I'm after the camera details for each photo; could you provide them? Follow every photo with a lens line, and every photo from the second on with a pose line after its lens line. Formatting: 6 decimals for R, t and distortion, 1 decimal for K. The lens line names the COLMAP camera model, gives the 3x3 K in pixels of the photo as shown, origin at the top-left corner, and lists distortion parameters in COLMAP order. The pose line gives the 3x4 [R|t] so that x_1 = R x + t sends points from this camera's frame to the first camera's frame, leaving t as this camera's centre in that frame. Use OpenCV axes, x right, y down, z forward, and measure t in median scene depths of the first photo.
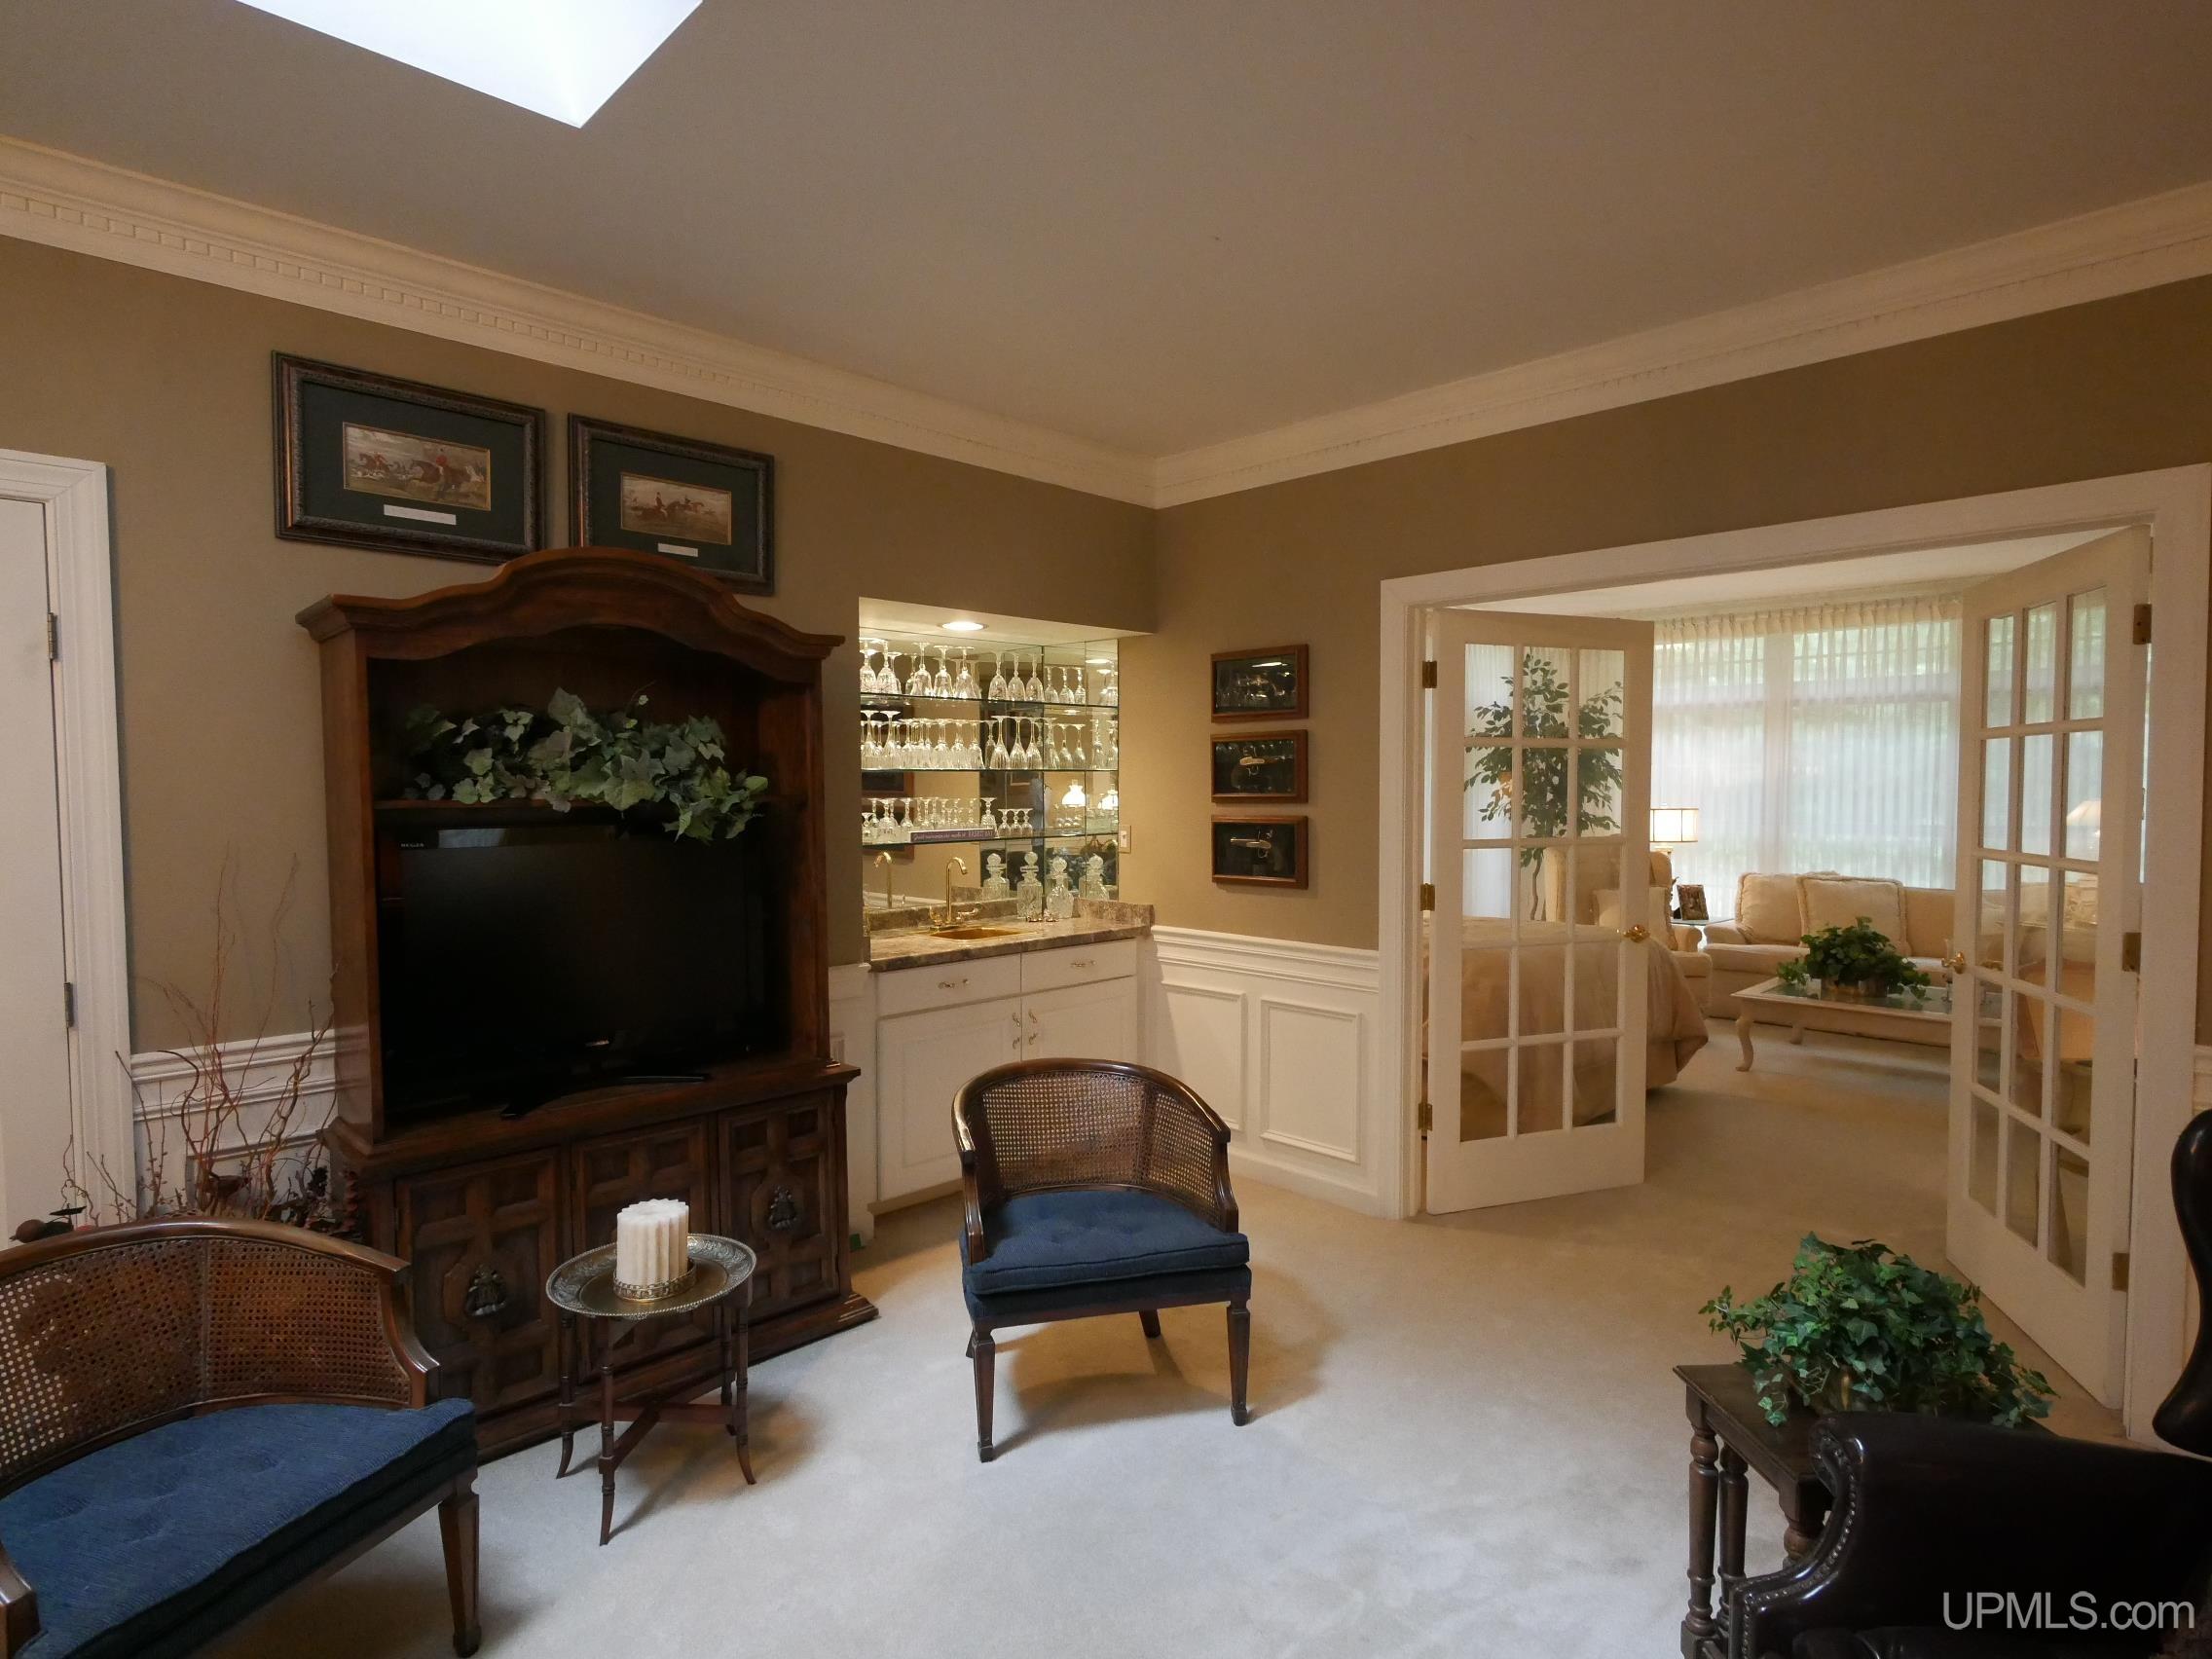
lens RADIAL K [[1115.8, 0, 1099.3], [0, 1115.8, 833.7], [0, 0, 1]] dist [-0.001430, 0.000754]
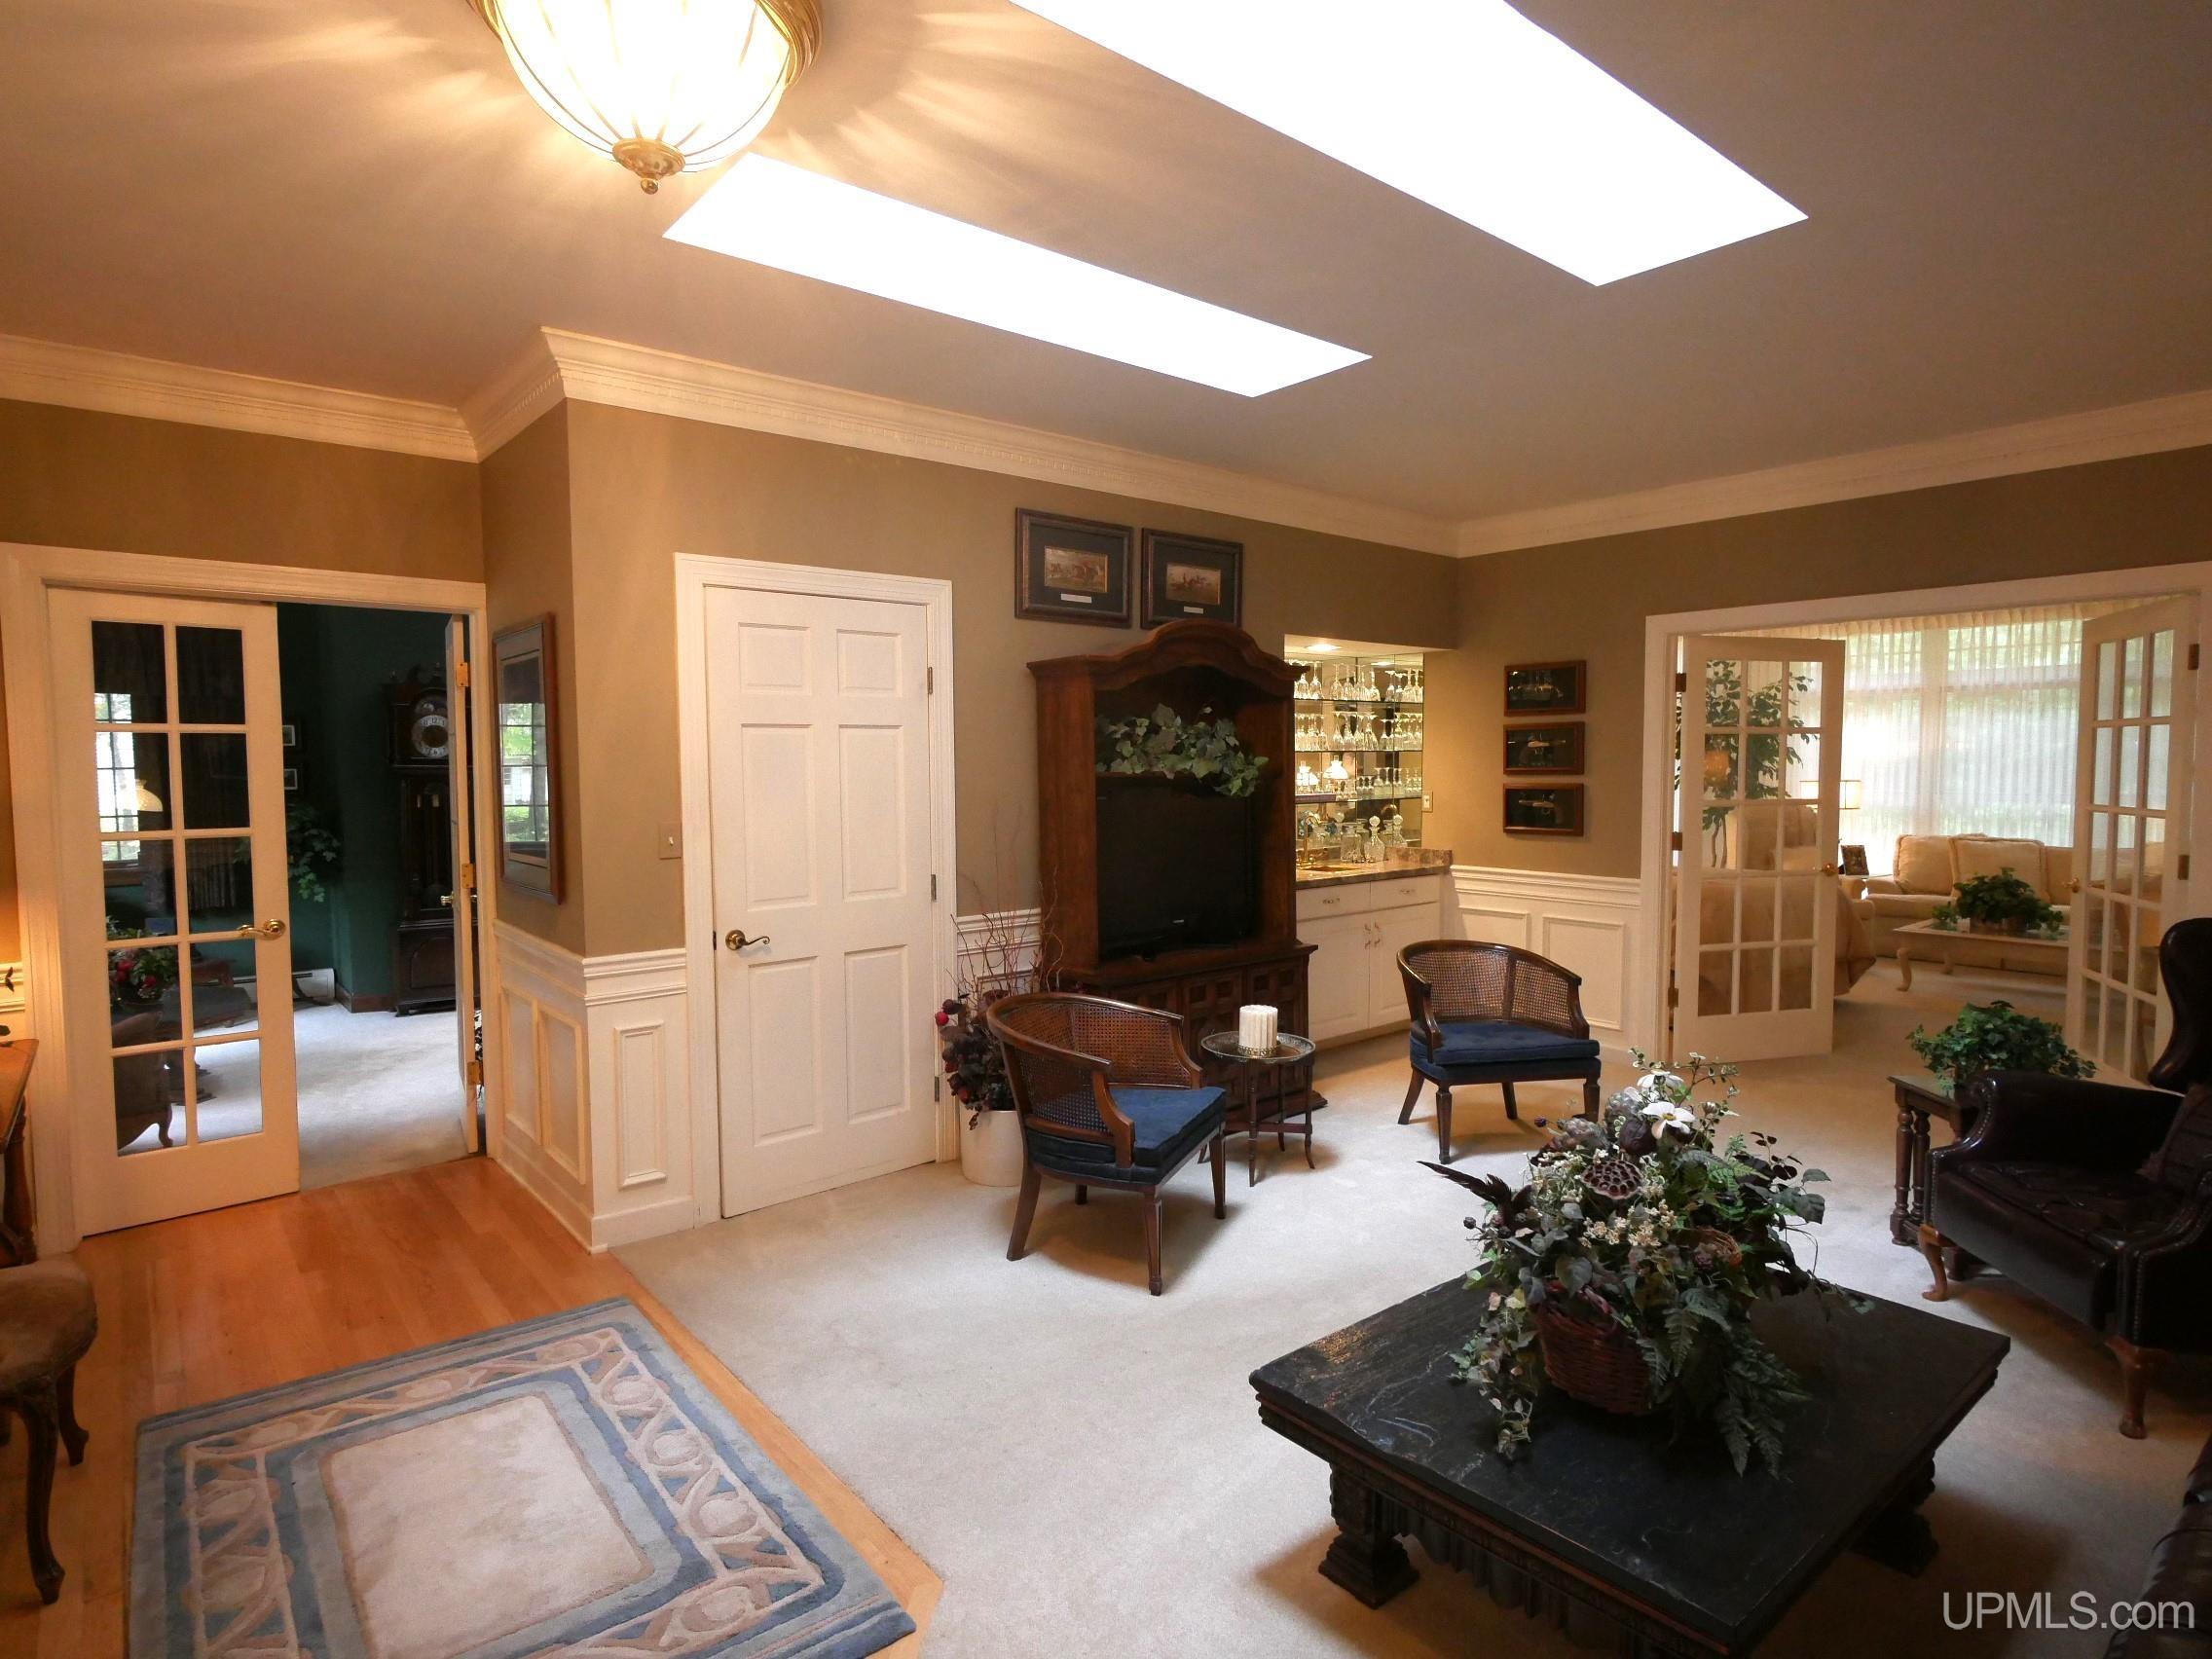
lens RADIAL K [[1160.4, 0, 1081.3], [0, 1160.4, 833.3], [0, 0, 1]] dist [-0.000238, -0.000759]
pose [[0.996989, 0.002237, -0.077510, -0.214247], [-0.000796, 0.999826, 0.018618, 0.012913], [0.077538, -0.018500, 0.996818, -0.323833]]
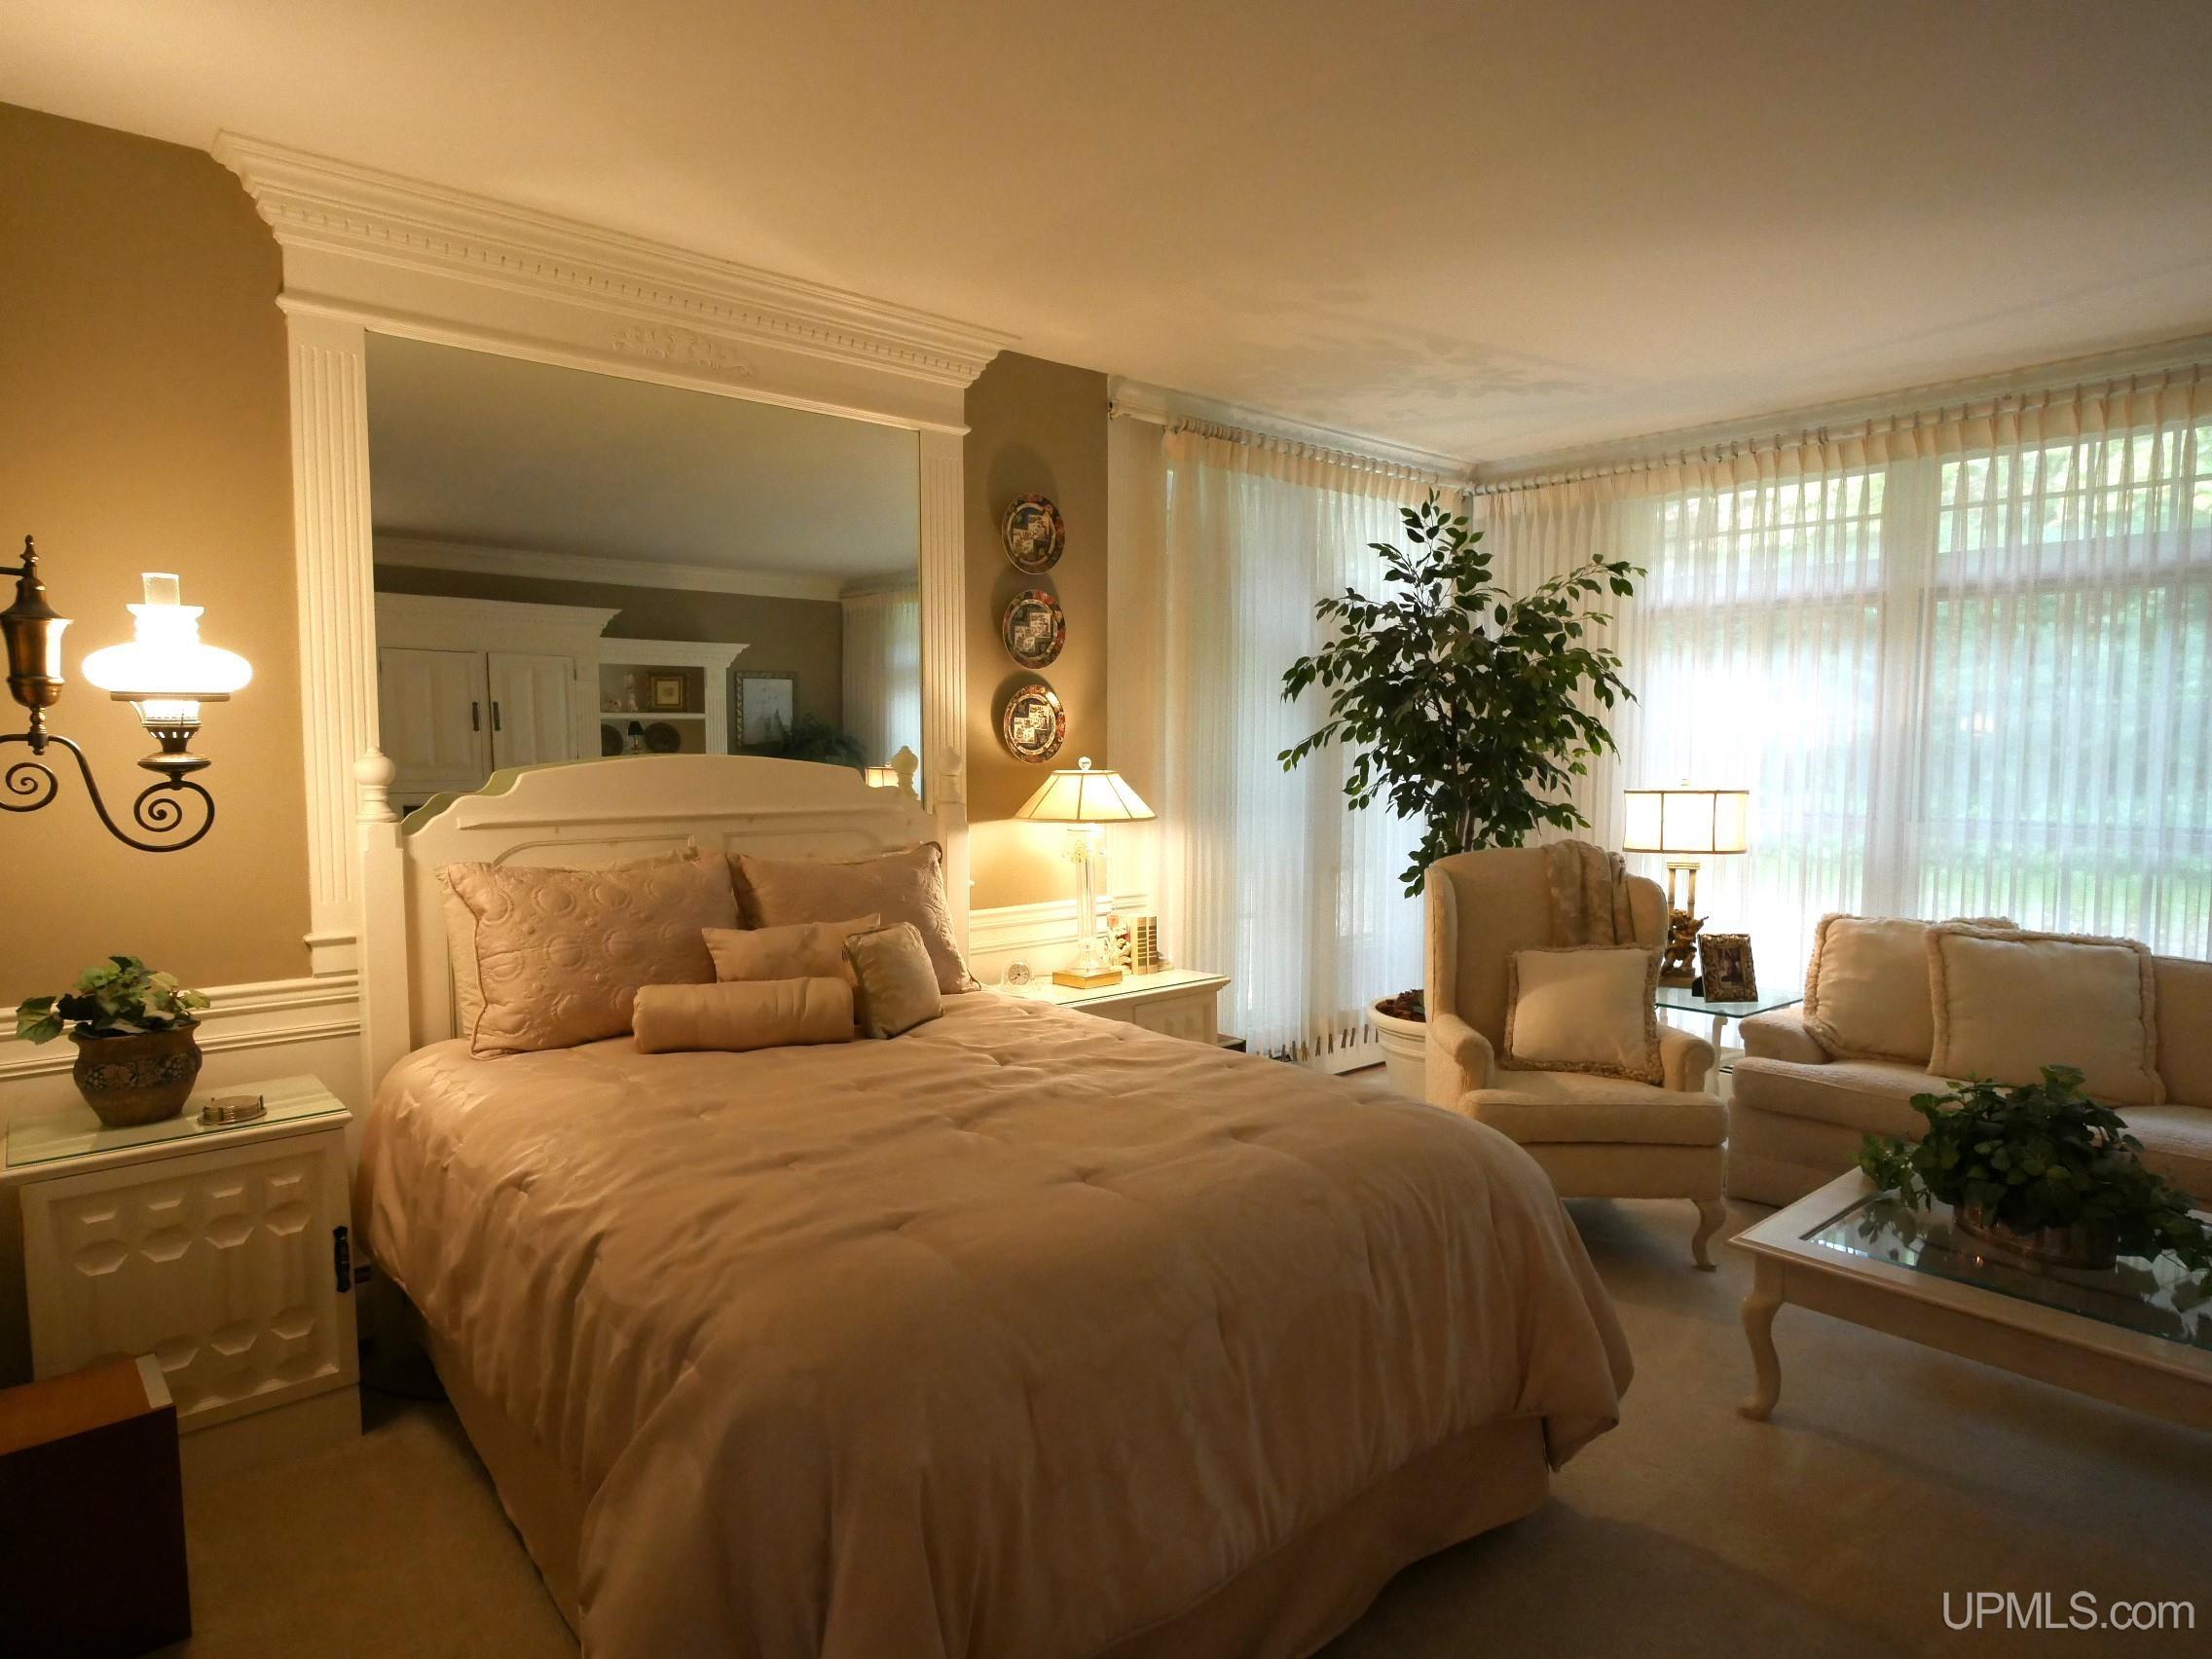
lens RADIAL K [[1215.9, 0, 1106.0], [0, 1215.9, 829.5], [0, 0, 1]] dist [-0.002769, -0.000286]
pose [[0.997497, 0.012807, -0.069534, 0.323038], [-0.010935, 0.999569, 0.027248, -0.020240], [0.069853, -0.026420, 0.997207, 0.471933]]
